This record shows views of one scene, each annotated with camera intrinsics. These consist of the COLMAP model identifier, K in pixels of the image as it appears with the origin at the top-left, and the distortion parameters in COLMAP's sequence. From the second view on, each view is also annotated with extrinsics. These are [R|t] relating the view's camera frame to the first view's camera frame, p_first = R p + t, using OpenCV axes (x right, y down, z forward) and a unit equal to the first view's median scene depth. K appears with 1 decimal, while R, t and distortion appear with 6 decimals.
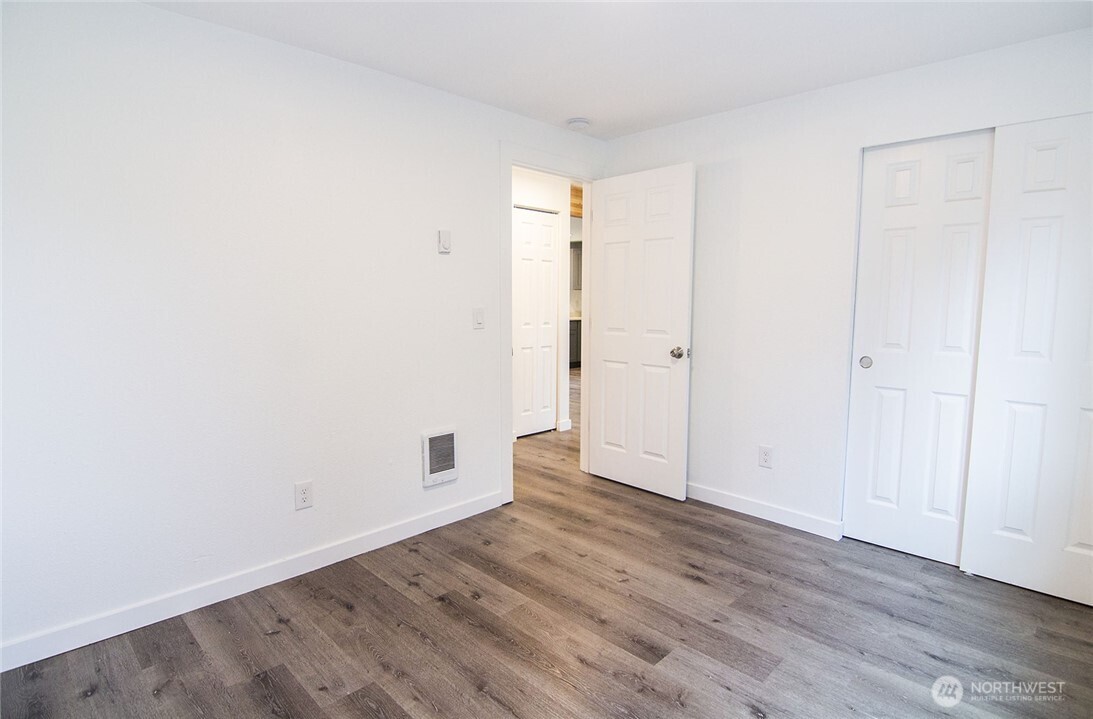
lens RADIAL K [[563.5, 0, 541.3], [0, 563.5, 354.5], [0, 0, 1]] dist [-0.004479, -0.000833]
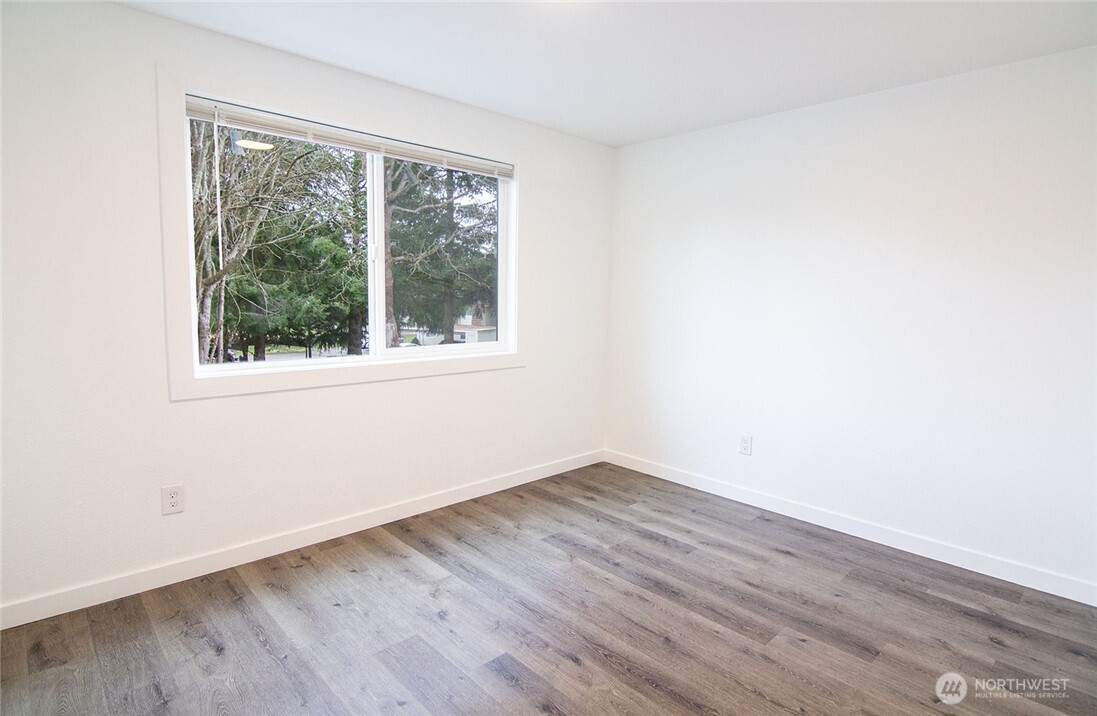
lens RADIAL K [[566.7, 0, 549.4], [0, 566.7, 355.6], [0, 0, 1]] dist [0.001093, -0.014852]
pose [[-0.999512, -0.026297, 0.016857, 0.122580], [-0.022314, 0.978754, 0.203821, -0.194079], [-0.021859, 0.203346, -0.978863, 1.947370]]
